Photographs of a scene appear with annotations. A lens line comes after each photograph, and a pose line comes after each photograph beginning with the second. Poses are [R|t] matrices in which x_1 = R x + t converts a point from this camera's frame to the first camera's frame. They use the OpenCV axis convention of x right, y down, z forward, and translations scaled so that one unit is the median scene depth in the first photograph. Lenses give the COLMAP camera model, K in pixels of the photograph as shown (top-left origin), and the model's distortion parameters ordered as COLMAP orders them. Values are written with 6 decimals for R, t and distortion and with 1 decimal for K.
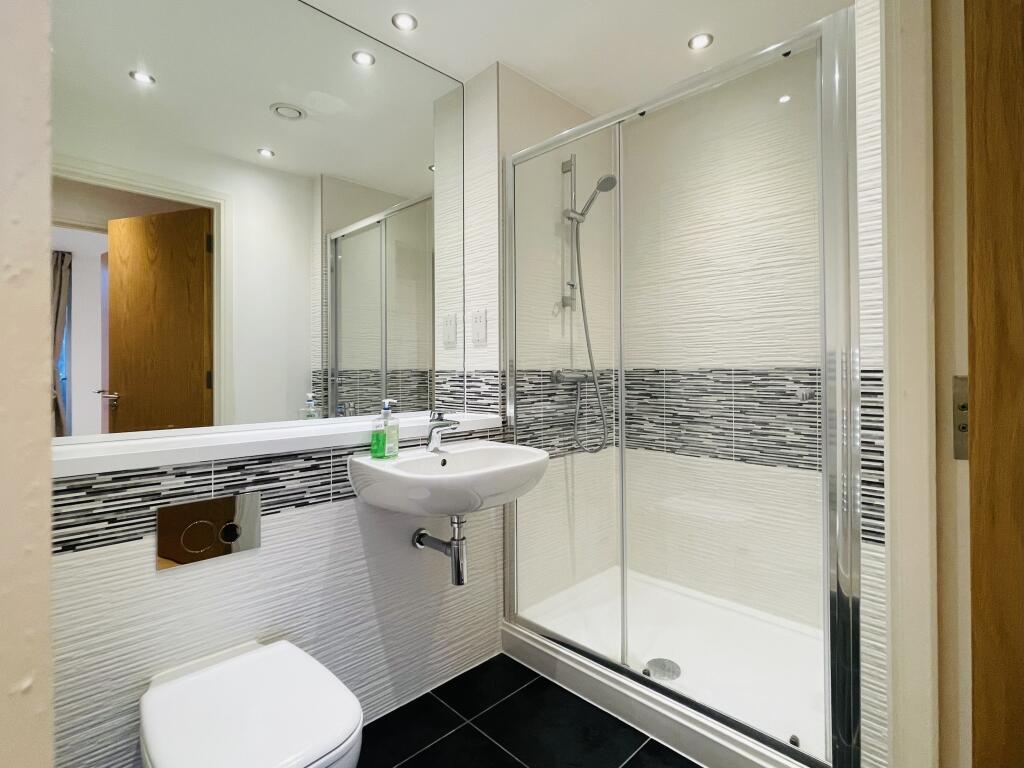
lens RADIAL K [[492.4, 0, 512.0], [0, 492.4, 384.0], [0, 0, 1]] dist [0.001022, 0.000427]
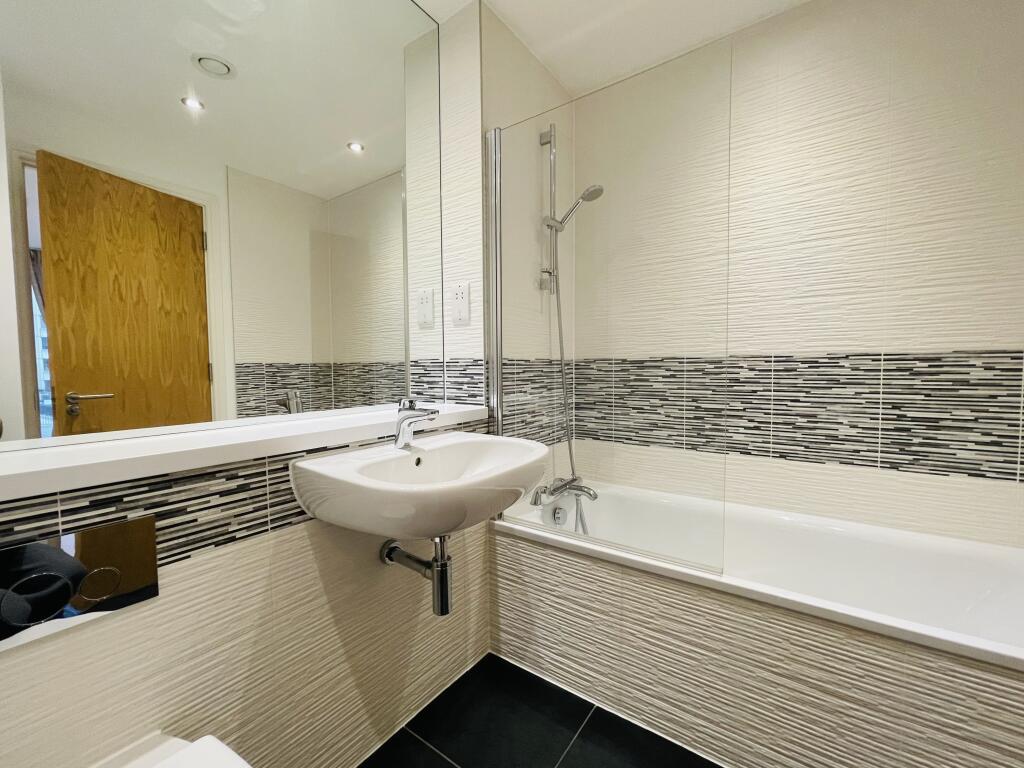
lens RADIAL K [[414.7, 0, 556.1], [0, 414.7, 392.7], [0, 0, 1]] dist [0.003058, 0.000552]
pose [[0.970236, -0.020501, 0.241290, -0.089110], [0.008502, 0.998680, 0.050665, -0.003415], [-0.242010, -0.047105, 0.969130, 0.282740]]
